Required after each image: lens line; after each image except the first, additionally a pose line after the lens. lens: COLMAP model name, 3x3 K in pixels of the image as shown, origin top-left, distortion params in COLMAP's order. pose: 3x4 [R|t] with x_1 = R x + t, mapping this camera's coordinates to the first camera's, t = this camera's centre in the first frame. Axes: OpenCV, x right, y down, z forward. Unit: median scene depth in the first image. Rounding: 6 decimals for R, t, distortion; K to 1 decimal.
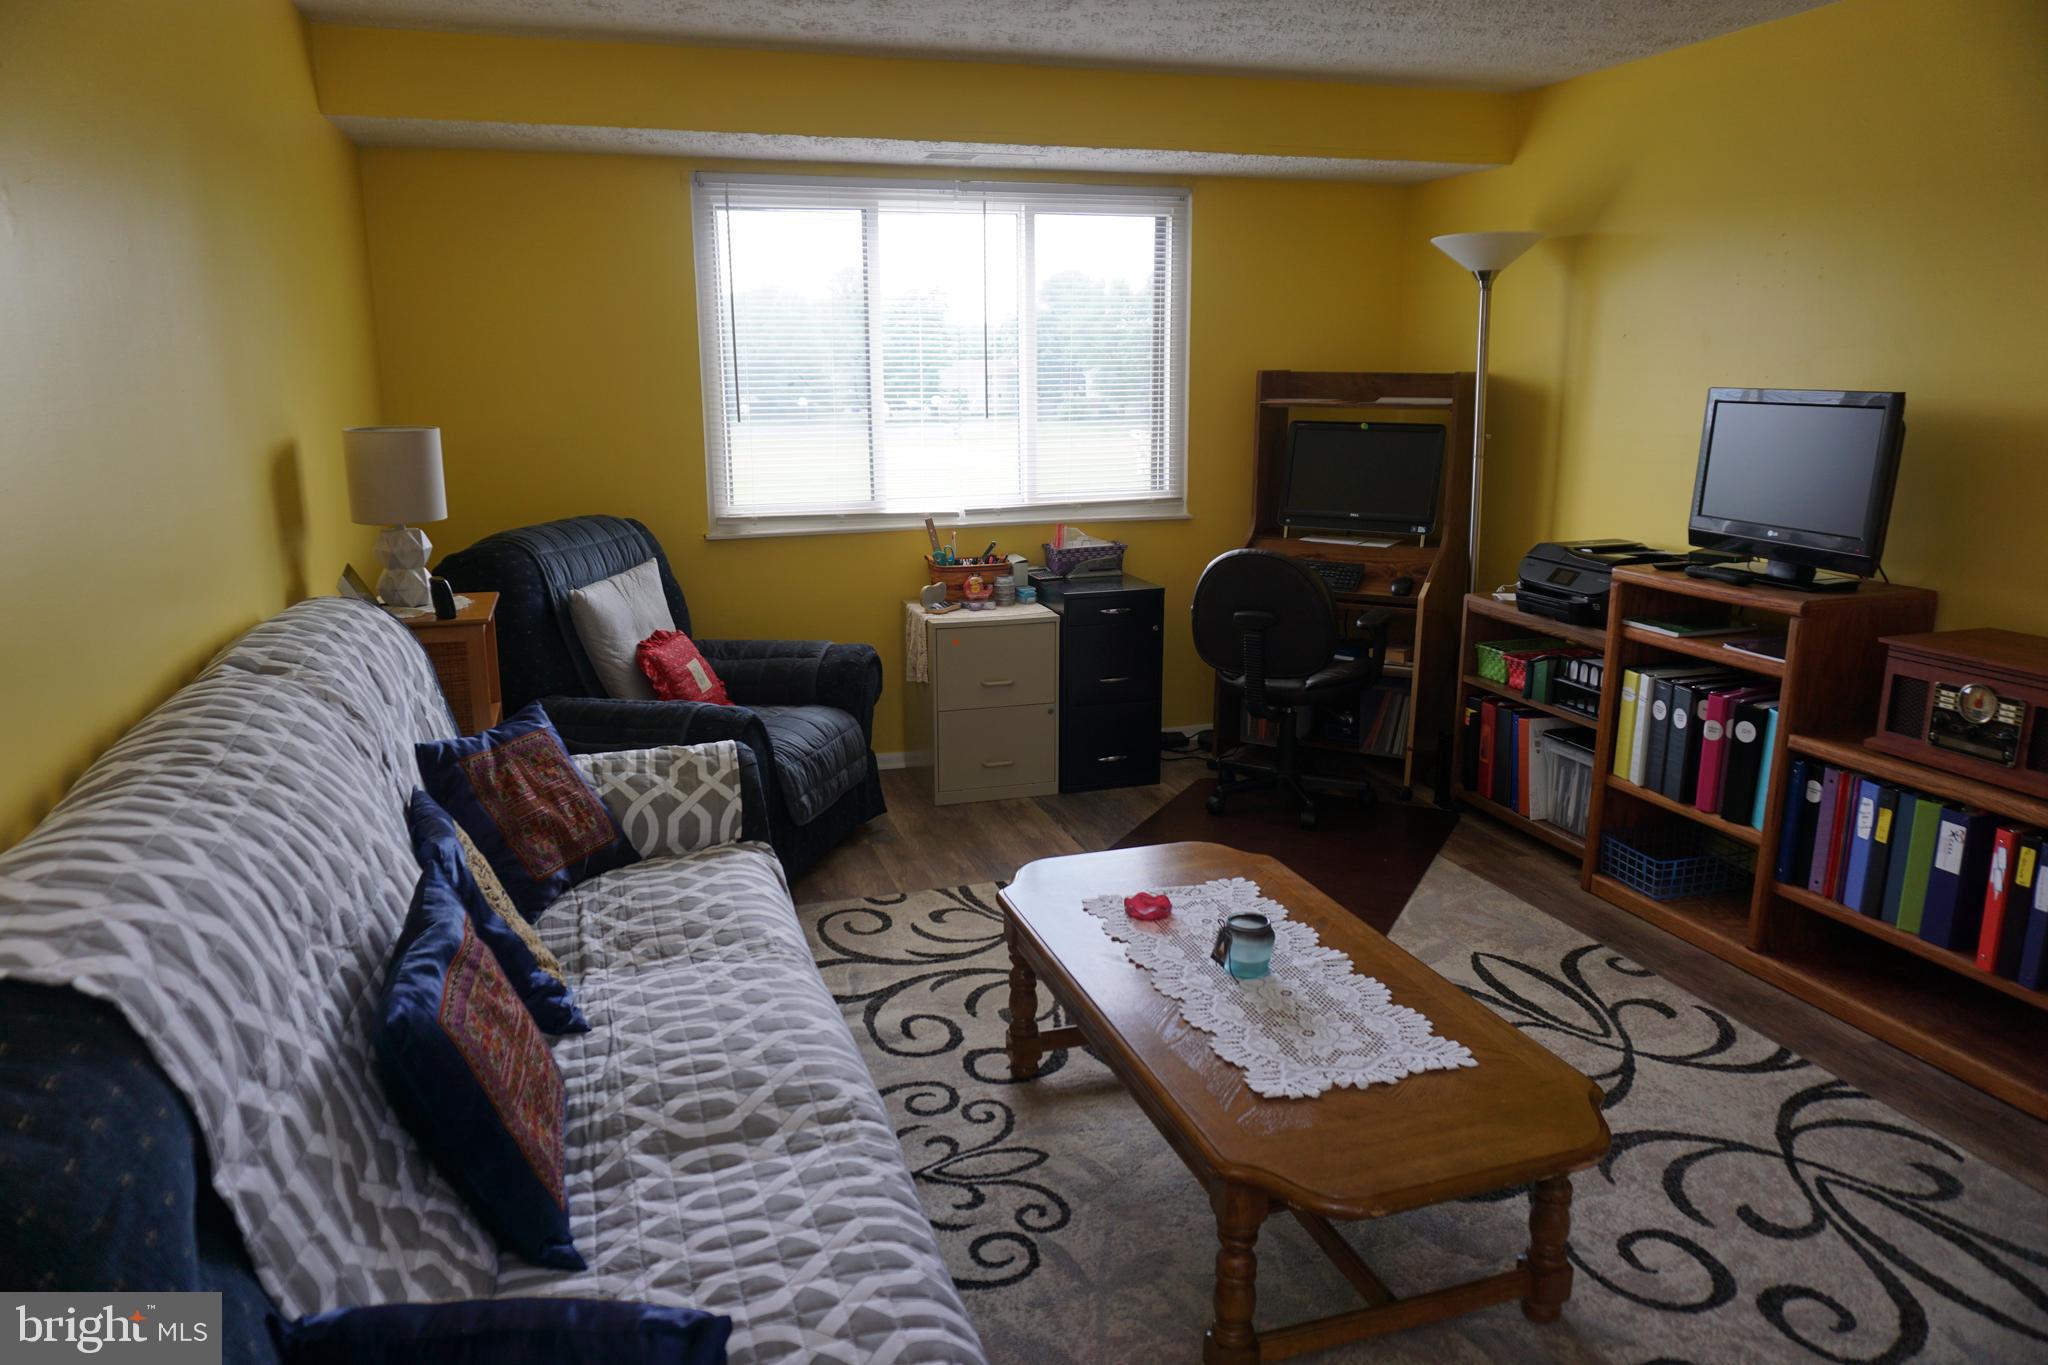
lens RADIAL K [[1368.1, 0, 1012.5], [0, 1368.1, 680.8], [0, 0, 1]] dist [-0.058855, 0.035334]
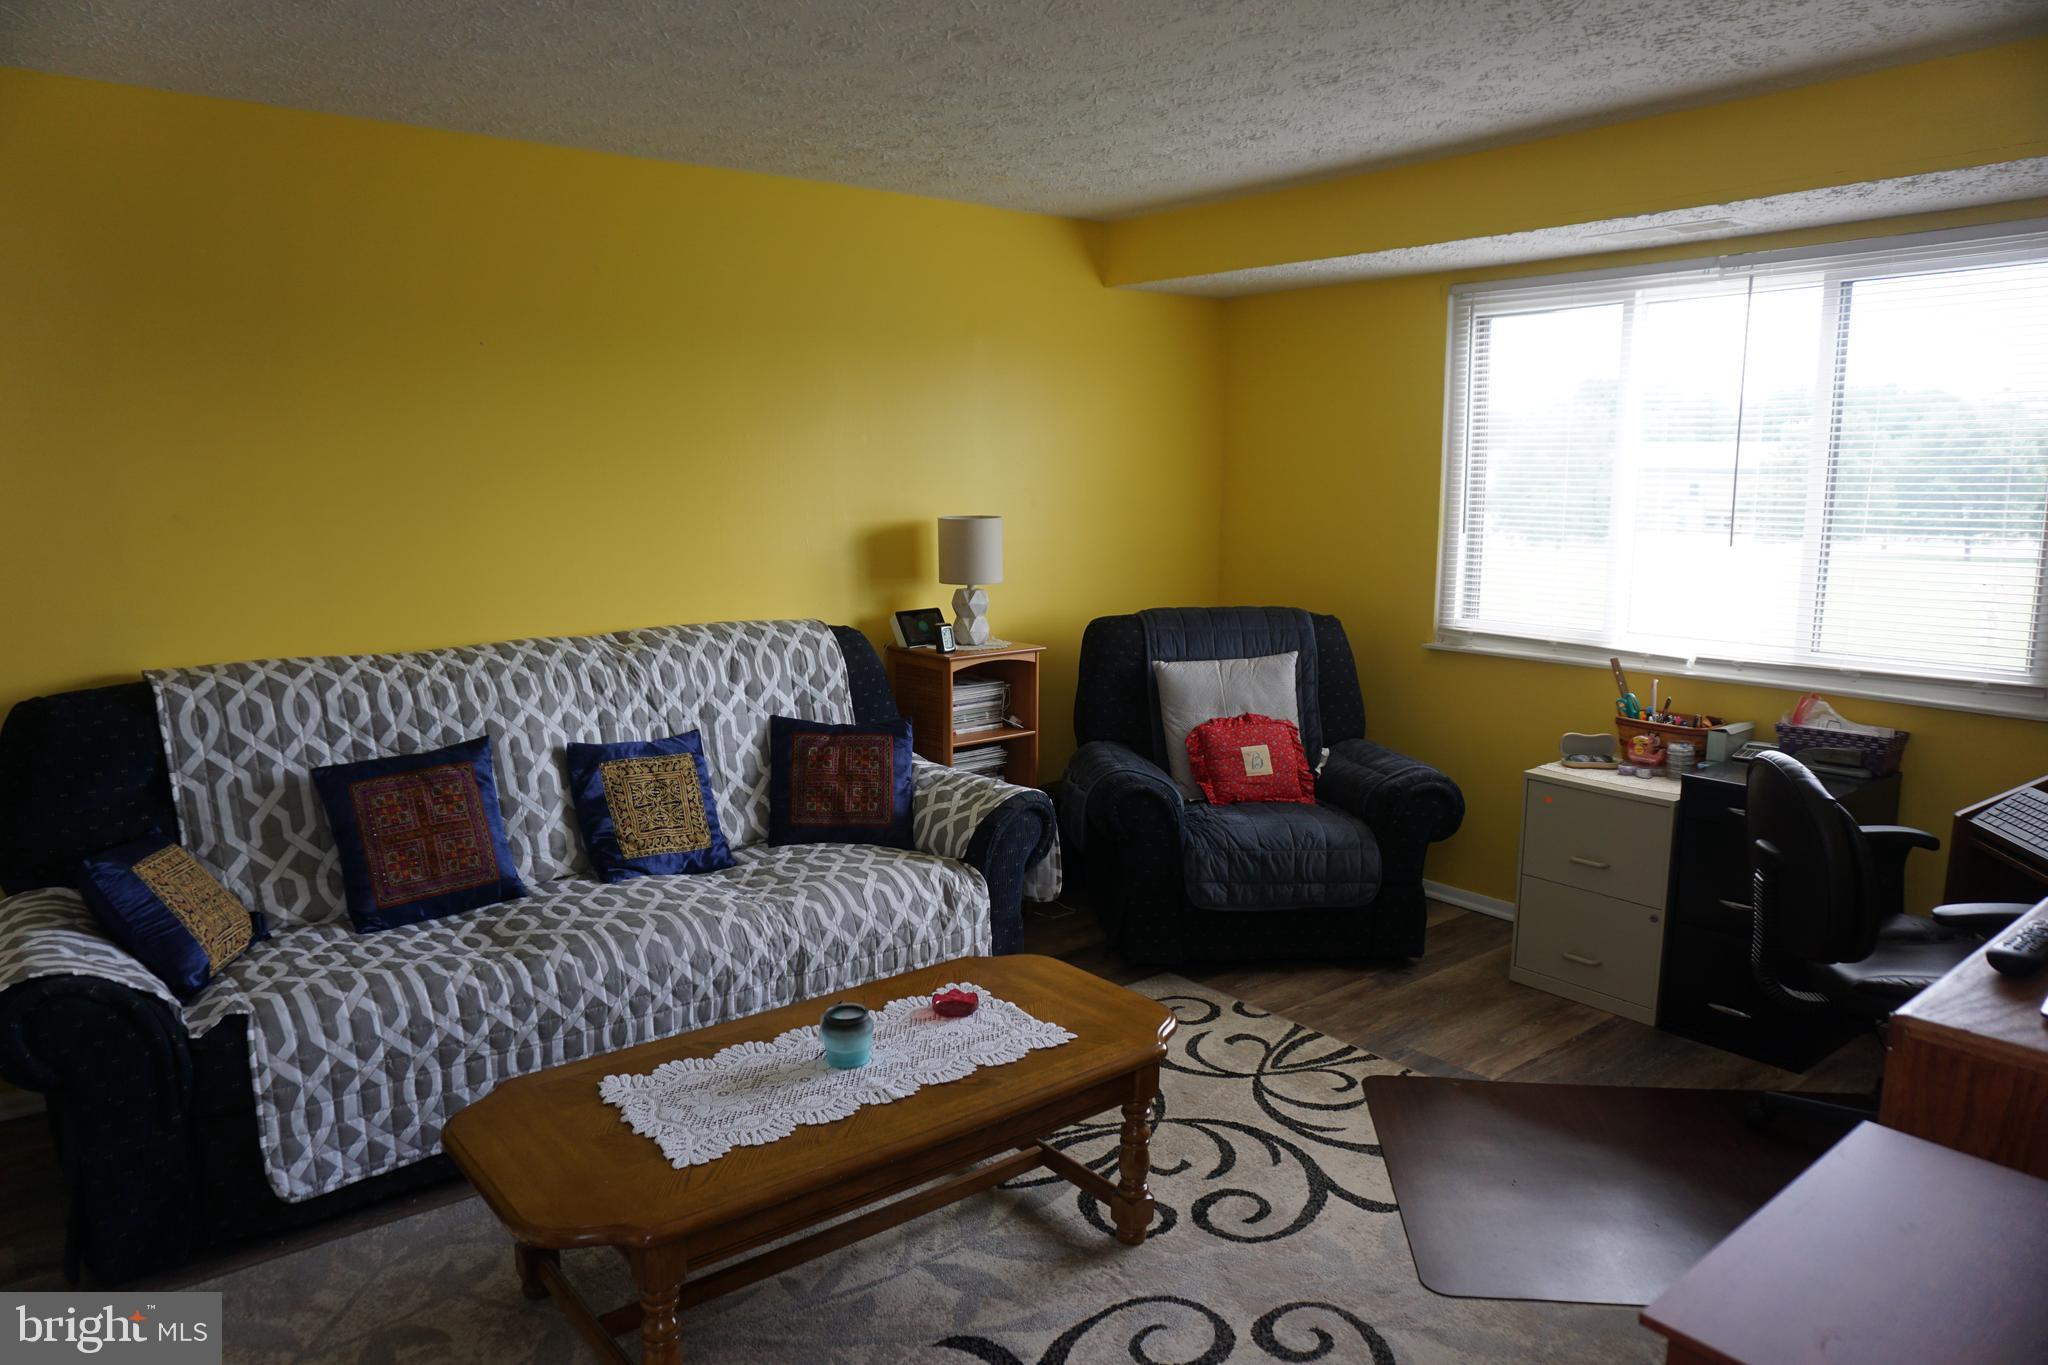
lens RADIAL K [[1368.1, 0, 1012.9], [0, 1368.1, 683.0], [0, 0, 1]] dist [-0.058855, 0.035334]
pose [[0.360389, 0.150075, -0.920651, 1.043747], [-0.213268, 0.974088, 0.075302, -0.157813], [0.908095, 0.169207, 0.383056, 0.620792]]
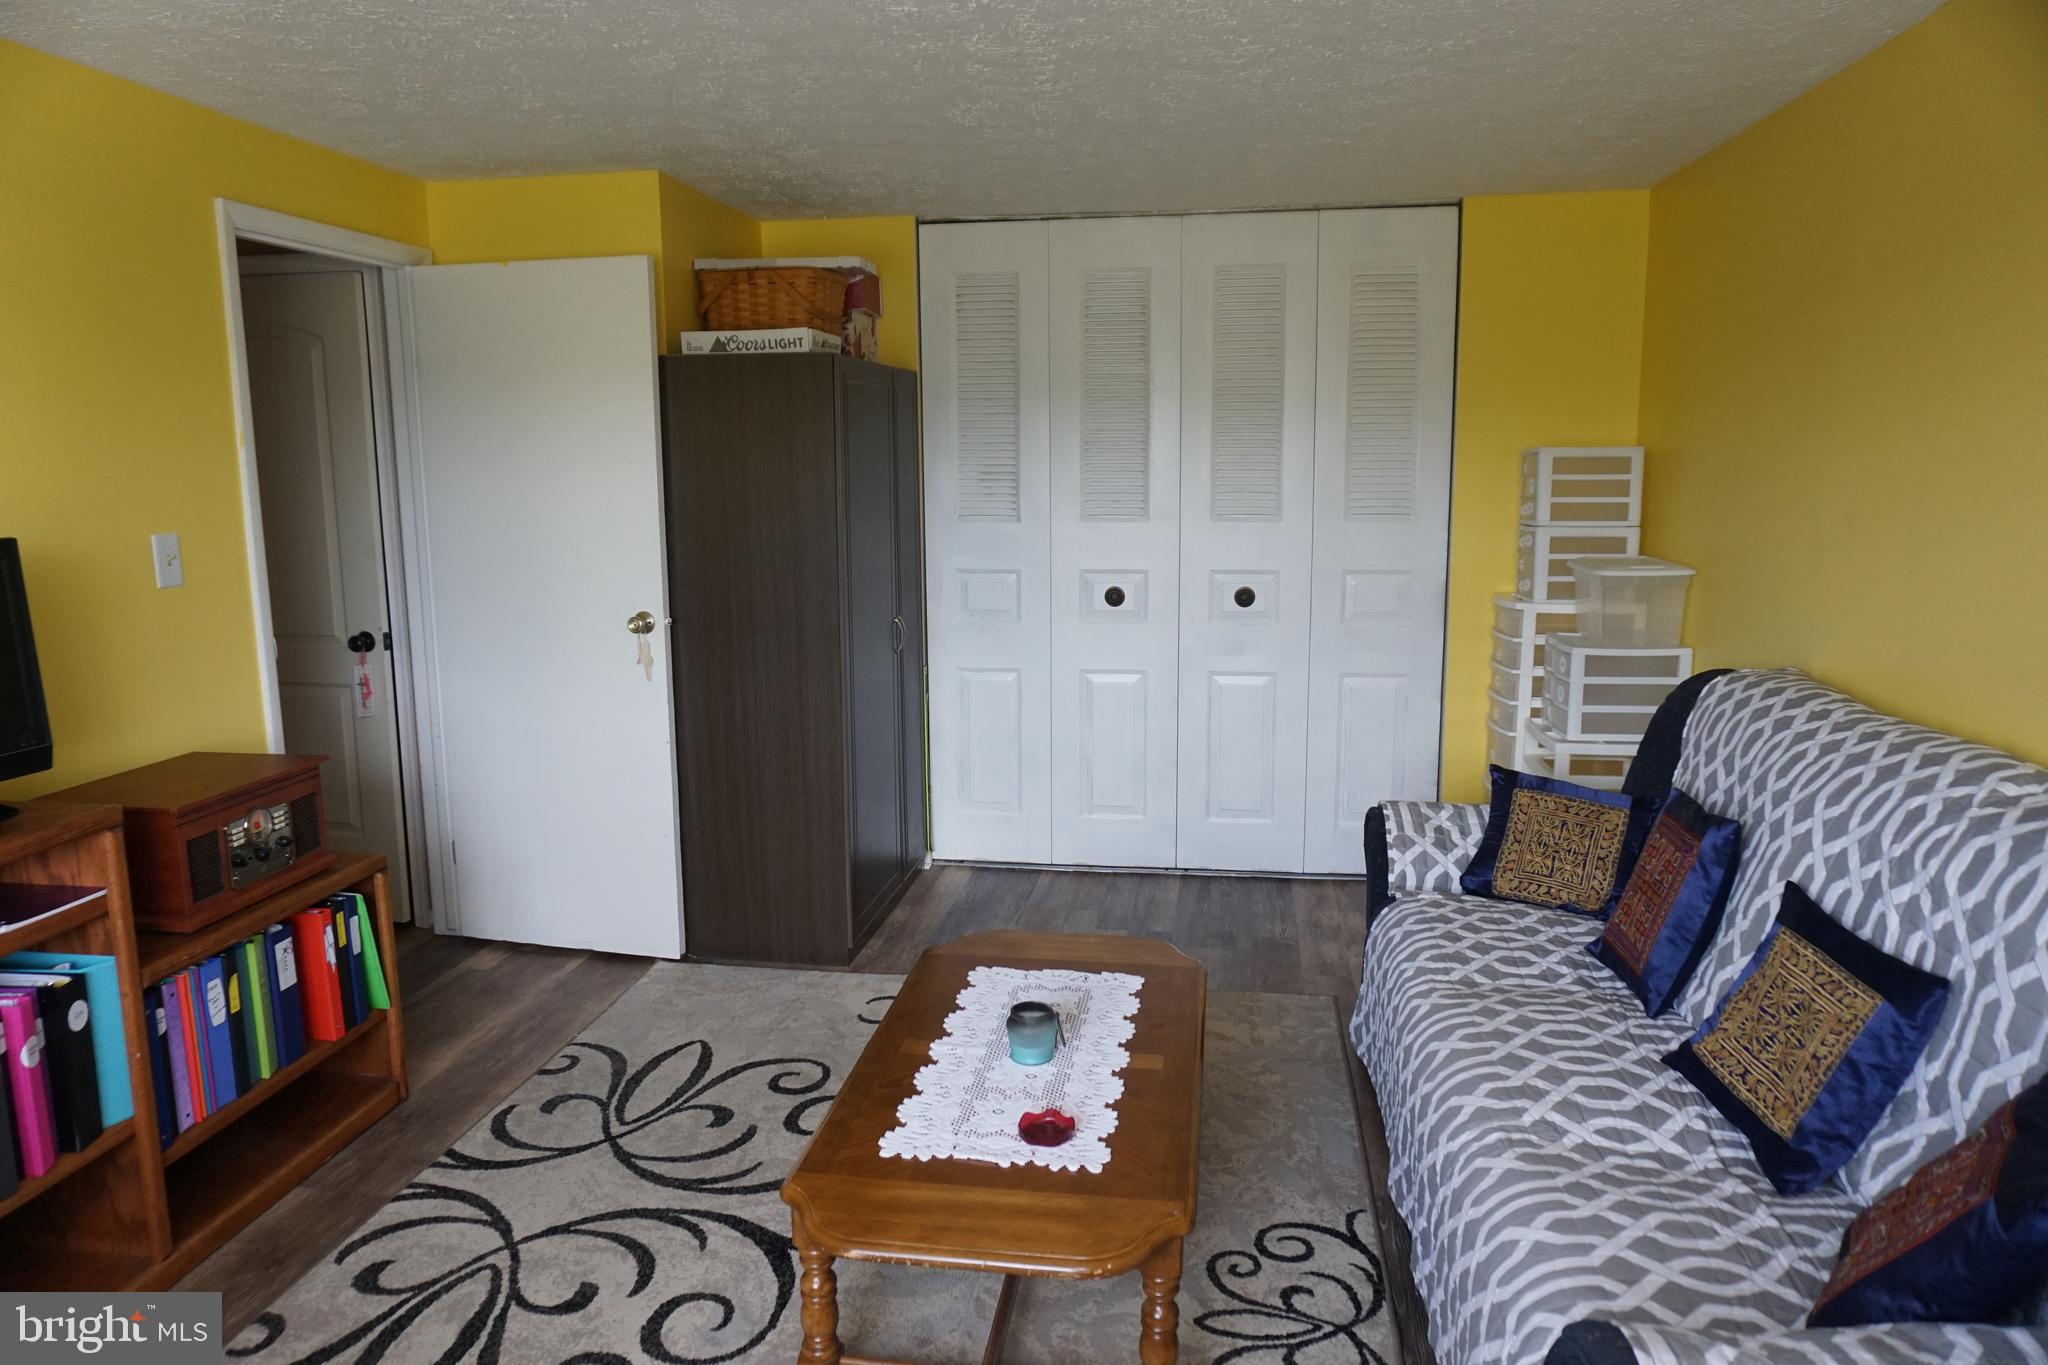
lens RADIAL K [[1368.1, 0, 1009.8], [0, 1368.1, 683.2], [0, 0, 1]] dist [-0.058855, 0.035334]
pose [[-0.895096, -0.059889, 0.441834, -0.241409], [0.115400, 0.926056, 0.359309, -0.400478], [-0.430682, 0.372604, -0.821997, 1.631281]]
